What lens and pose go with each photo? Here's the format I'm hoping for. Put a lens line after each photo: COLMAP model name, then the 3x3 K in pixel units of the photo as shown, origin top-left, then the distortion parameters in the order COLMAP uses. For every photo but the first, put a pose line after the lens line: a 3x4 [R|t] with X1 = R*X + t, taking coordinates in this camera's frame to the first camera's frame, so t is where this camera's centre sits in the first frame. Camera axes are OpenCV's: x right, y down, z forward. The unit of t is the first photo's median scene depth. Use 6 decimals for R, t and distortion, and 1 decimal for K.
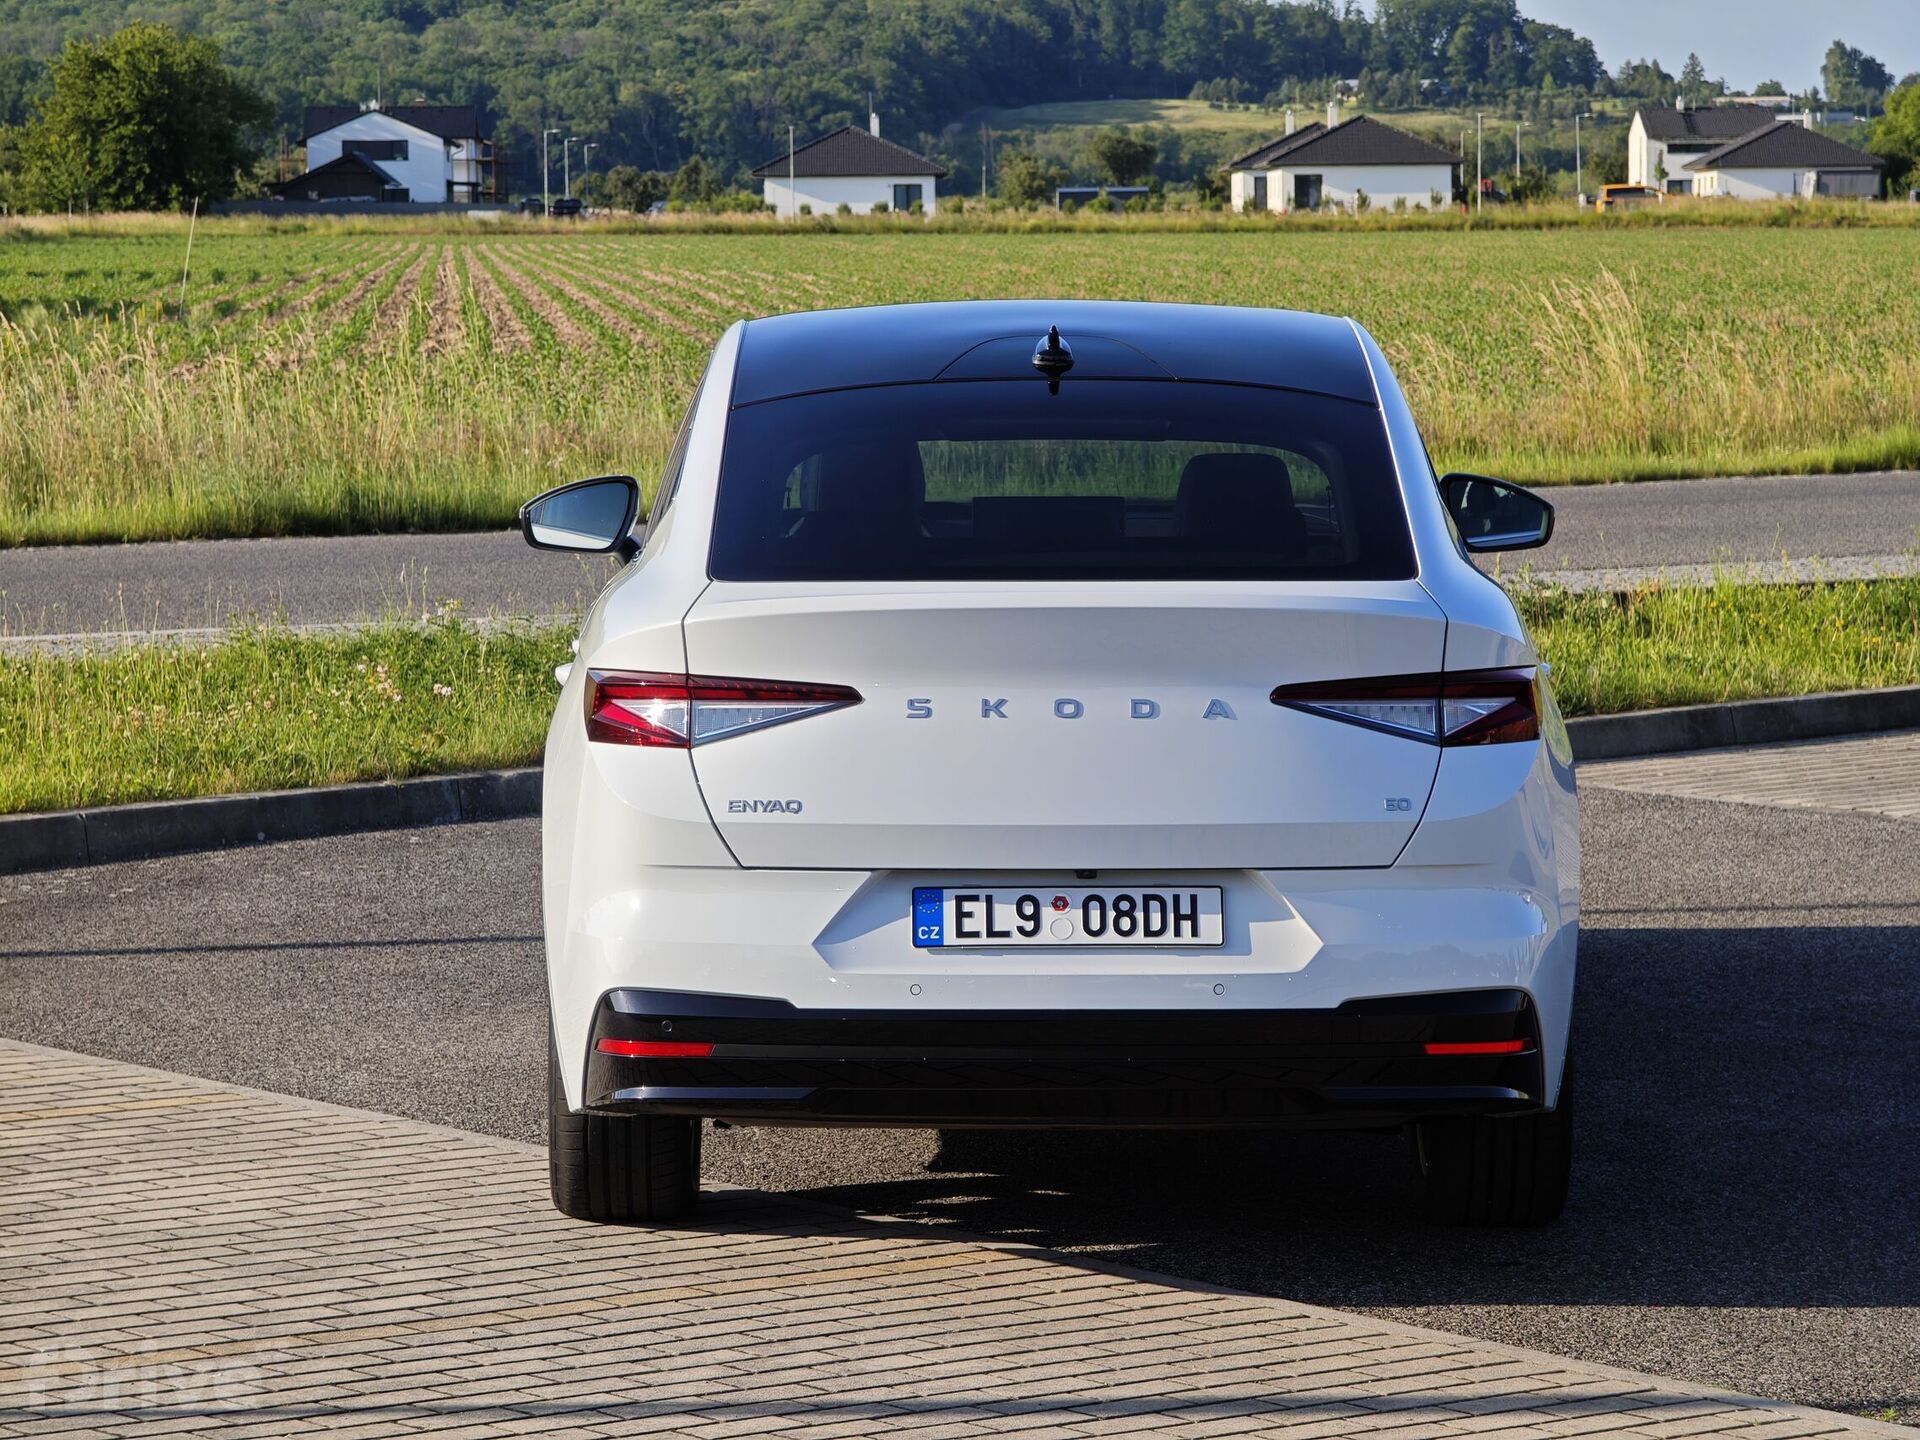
lens RADIAL K [[6709.7, 0, 959.8], [0, 6709.7, 720.1], [0, 0, 1]] dist [0.109490, 0.000000]
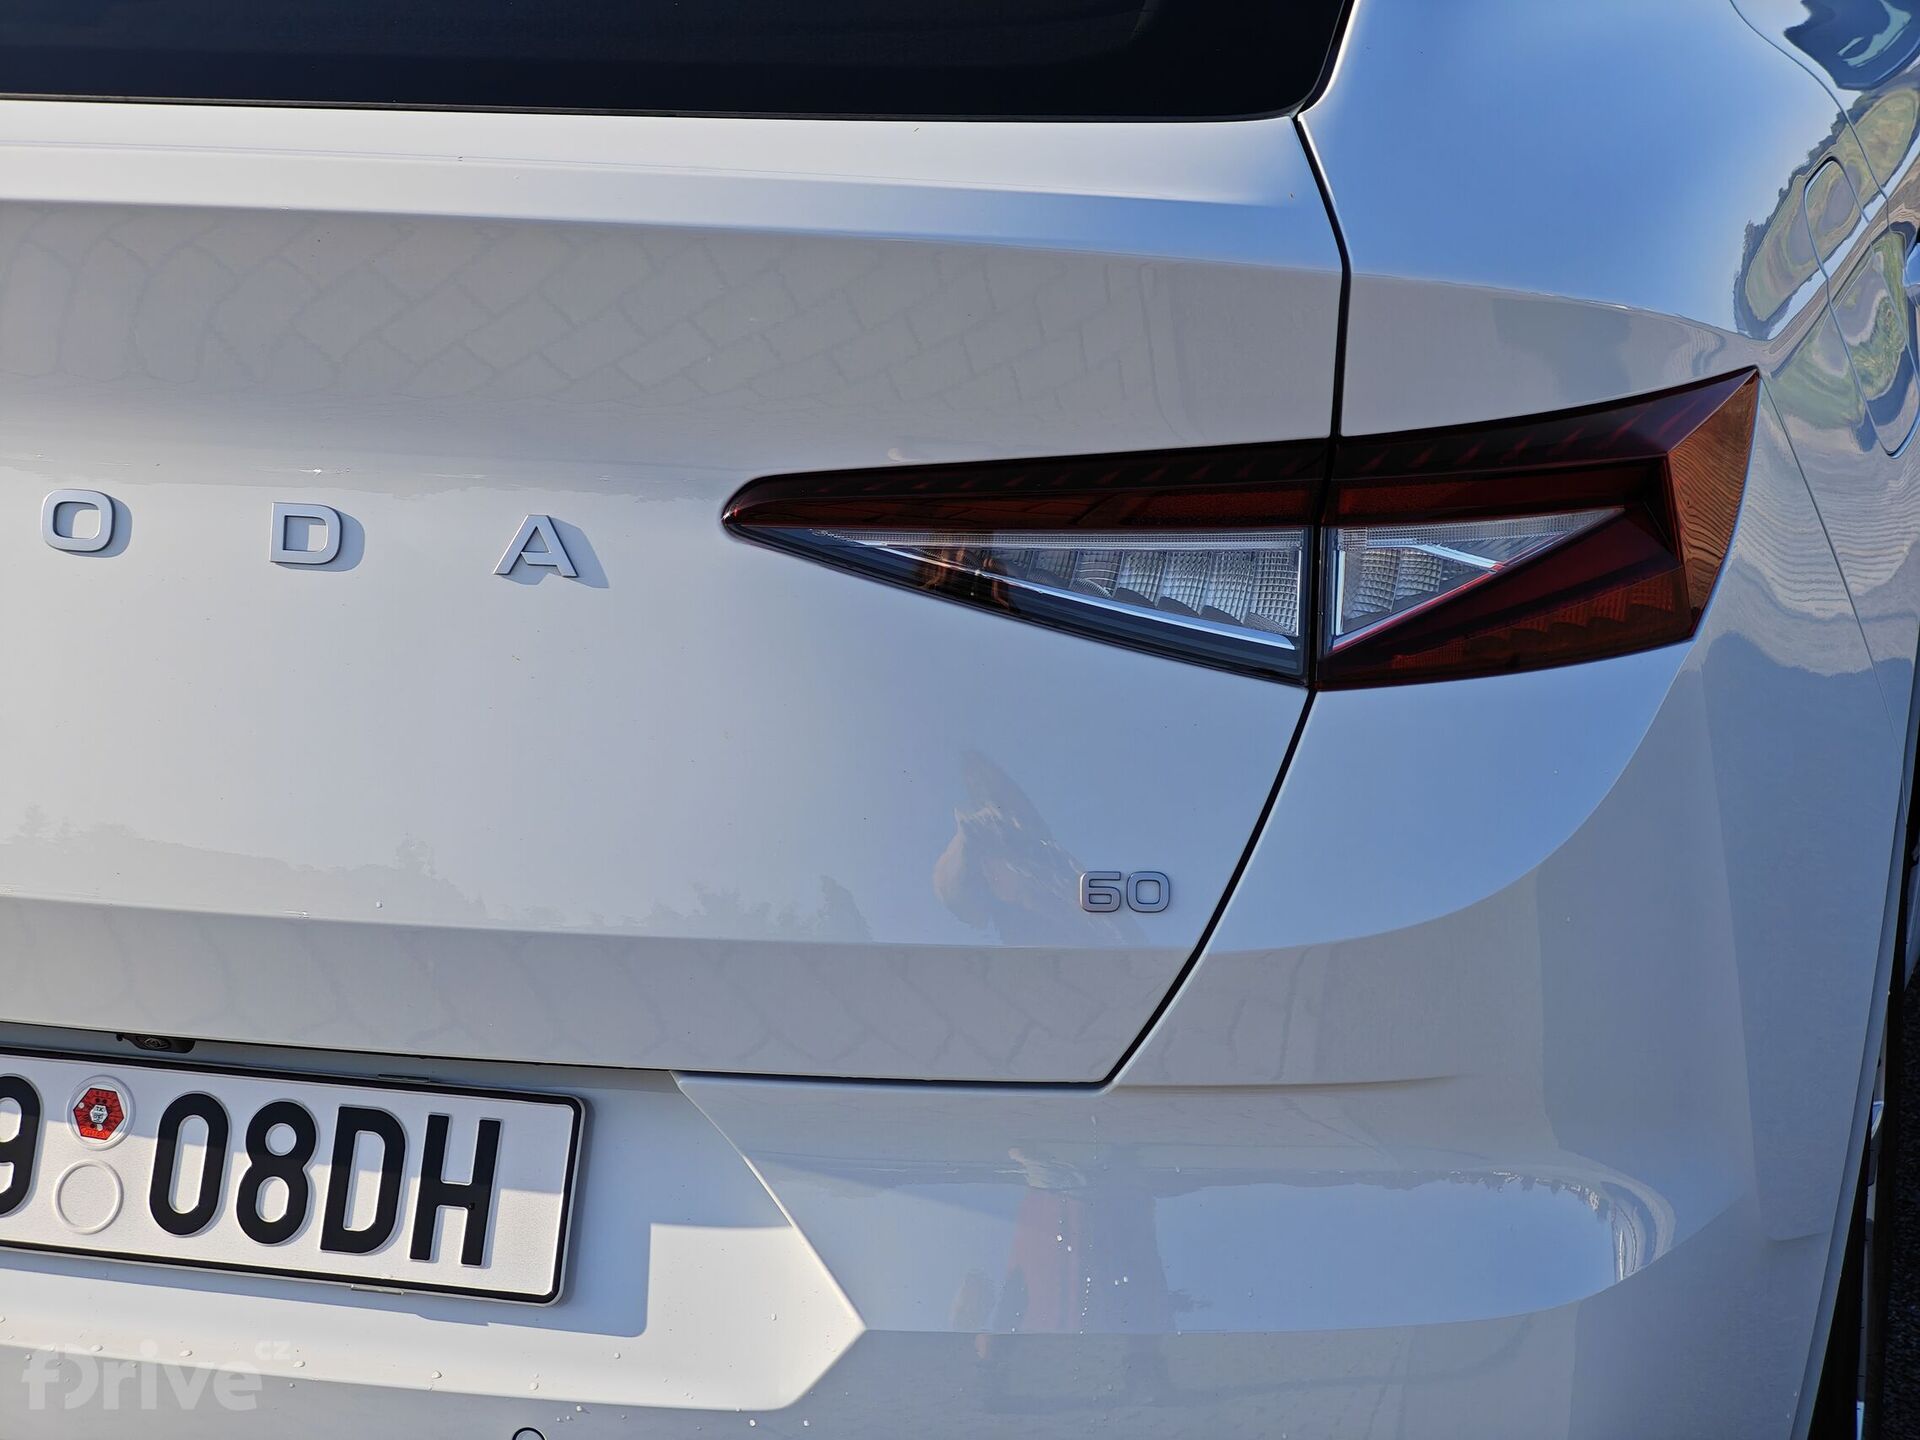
lens RADIAL K [[4218.6, 0, 960.7], [0, 4218.6, 719.9], [0, 0, 1]] dist [0.002182, 0.000000]
pose [[0.969402, 0.063506, -0.237122, 0.102399], [-0.019814, 0.983047, 0.182279, -0.029331], [0.244678, -0.172003, 0.954226, 0.819581]]
